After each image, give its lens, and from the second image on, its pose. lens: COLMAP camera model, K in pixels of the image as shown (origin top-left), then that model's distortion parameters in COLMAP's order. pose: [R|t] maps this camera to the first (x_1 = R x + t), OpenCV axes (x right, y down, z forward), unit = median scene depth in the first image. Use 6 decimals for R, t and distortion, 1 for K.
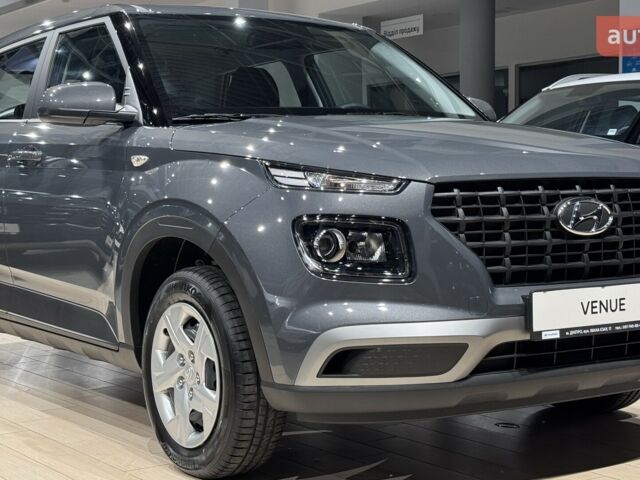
lens RADIAL K [[1245.3, 0, 319.6], [0, 1245.3, 237.3], [0, 0, 1]] dist [0.028878, 0.000000]
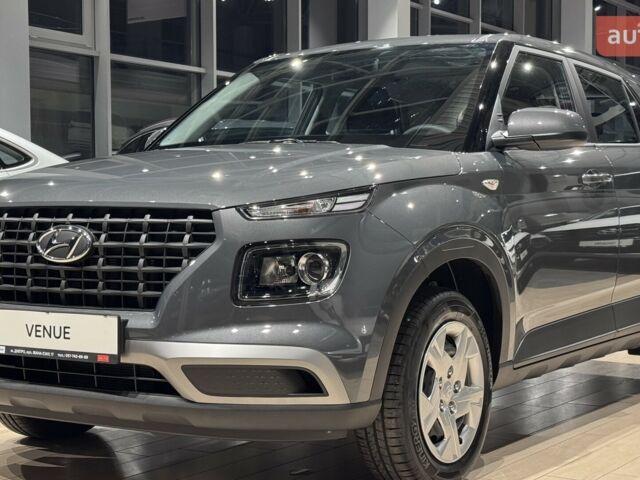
lens RADIAL K [[1221.1, 0, 320.2], [0, 1221.1, 242.7], [0, 0, 1]] dist [0.080368, 0.000000]
pose [[0.384046, 0.039910, -0.922451, 1.220274], [-0.043134, 0.998750, 0.025253, -0.052279], [0.922306, 0.030091, 0.385288, 0.797486]]
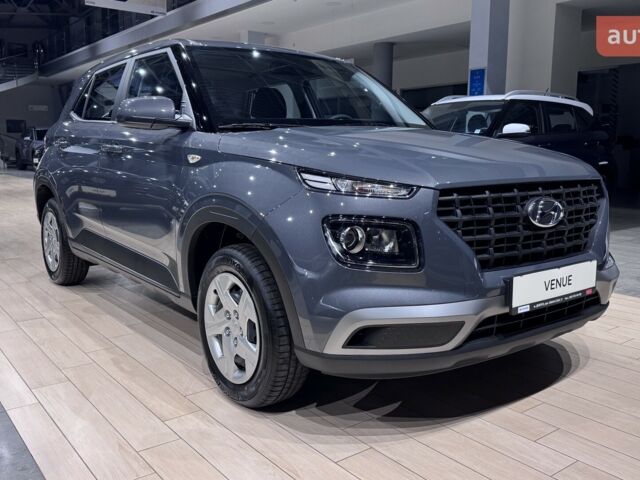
lens RADIAL K [[602.5, 0, 319.1], [0, 602.5, 242.1], [0, 0, 1]] dist [0.057689, 0.000000]
pose [[0.998226, 0.005783, 0.059255, -0.055332], [-0.012419, 0.993604, 0.112237, -0.052699], [-0.058227, -0.112774, 0.991913, 0.387763]]
